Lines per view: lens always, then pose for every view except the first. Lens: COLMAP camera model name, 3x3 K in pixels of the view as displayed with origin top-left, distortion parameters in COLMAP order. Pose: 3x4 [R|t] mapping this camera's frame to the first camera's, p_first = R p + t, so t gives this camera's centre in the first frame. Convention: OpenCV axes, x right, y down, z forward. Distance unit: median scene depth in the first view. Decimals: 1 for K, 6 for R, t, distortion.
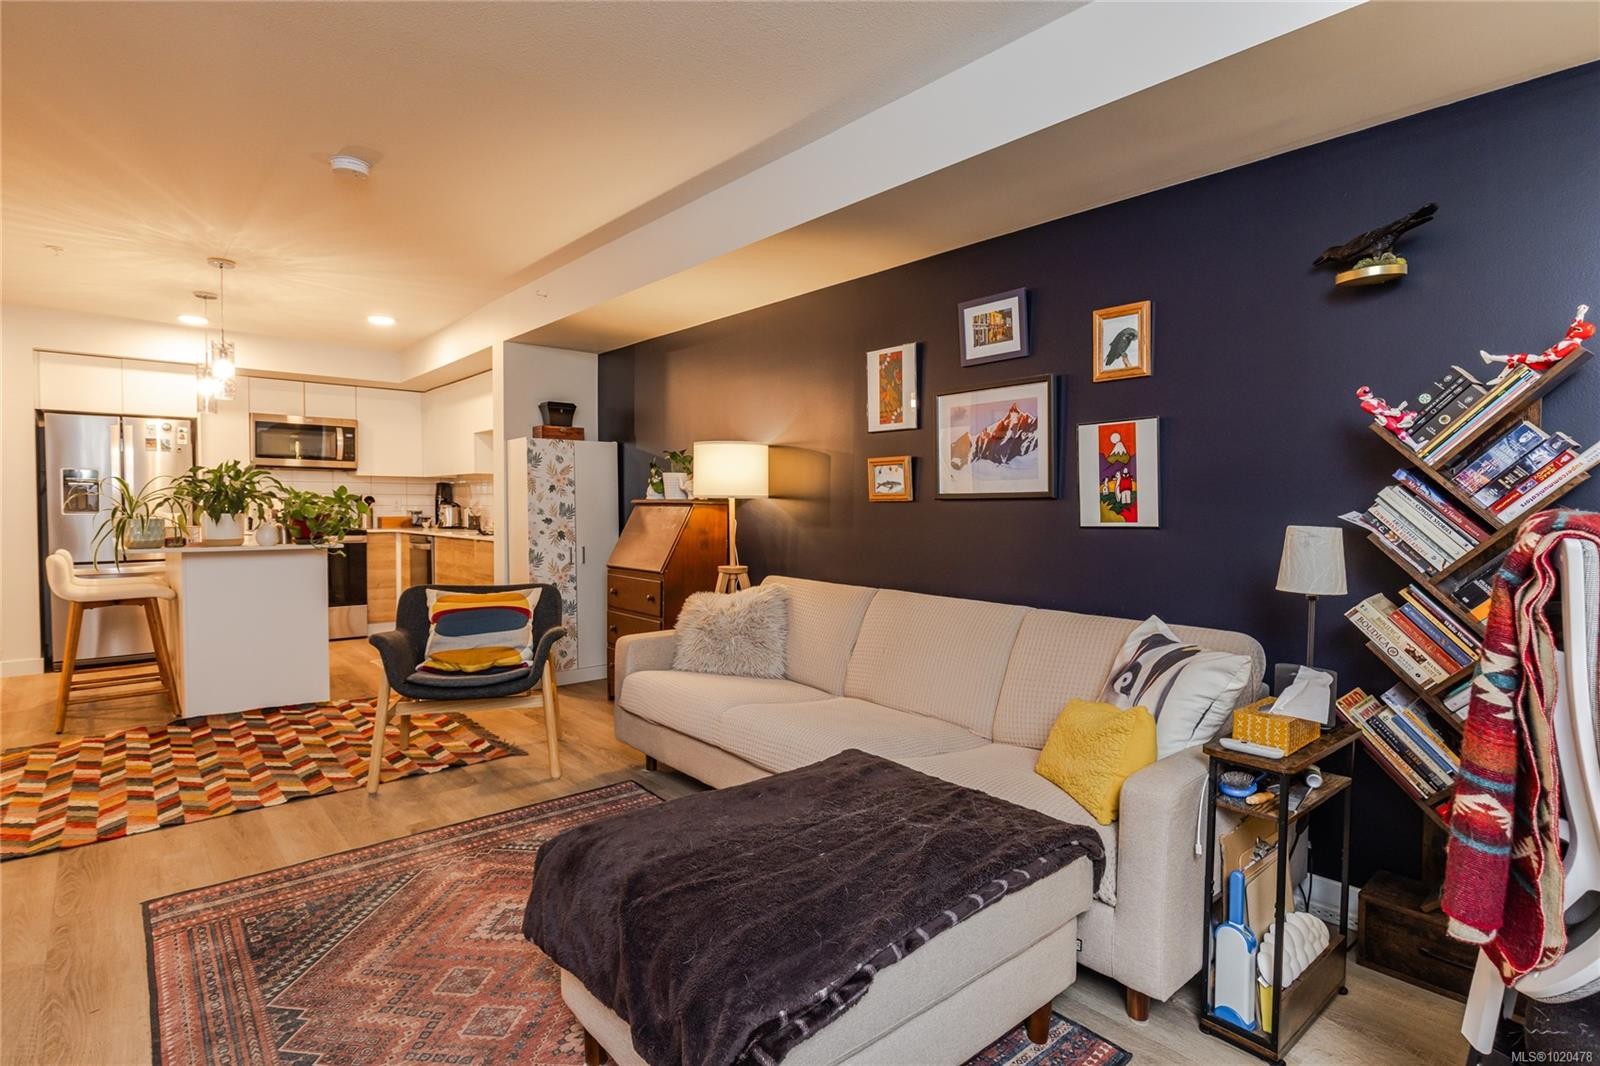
lens RADIAL K [[776.9, 0, 800.0], [0, 776.9, 533.0], [0, 0, 1]] dist [-0.003305, -0.000289]
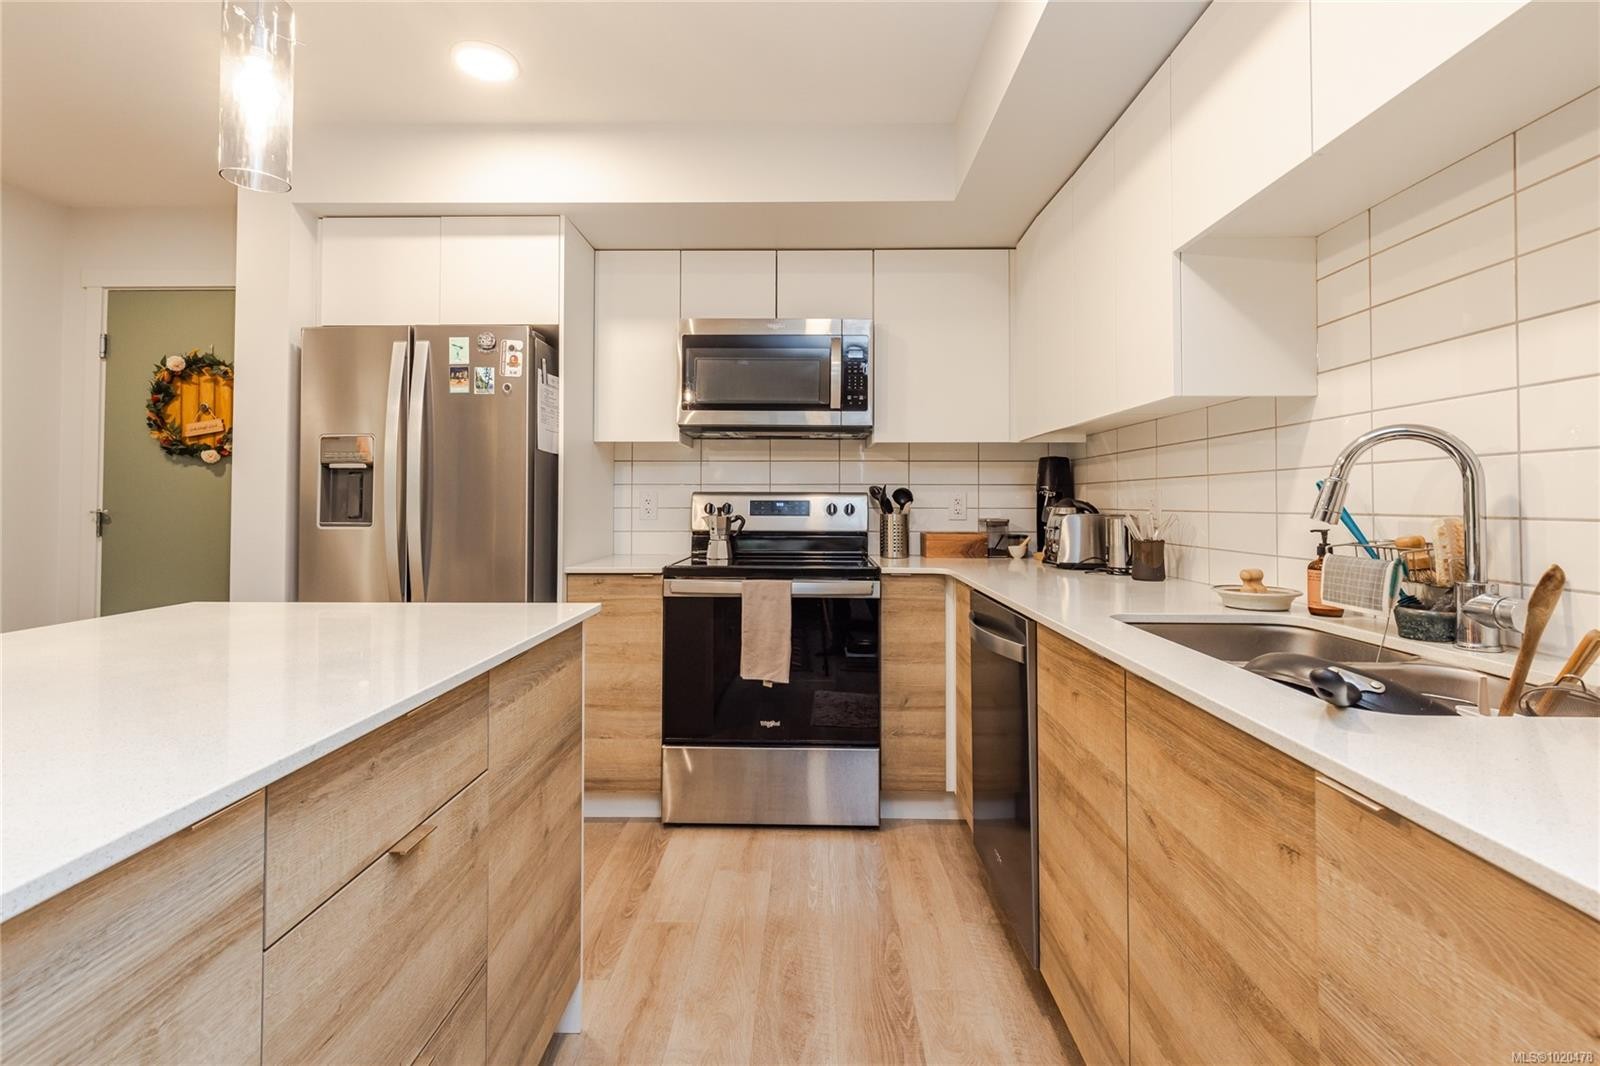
lens RADIAL K [[731.2, 0, 801.0], [0, 731.2, 506.9], [0, 0, 1]] dist [-0.000968, -0.000549]
pose [[0.737890, -0.001906, -0.674918, -0.371778], [-0.019064, 0.999538, -0.023666, -0.030515], [0.674651, 0.030329, 0.737513, 0.778320]]
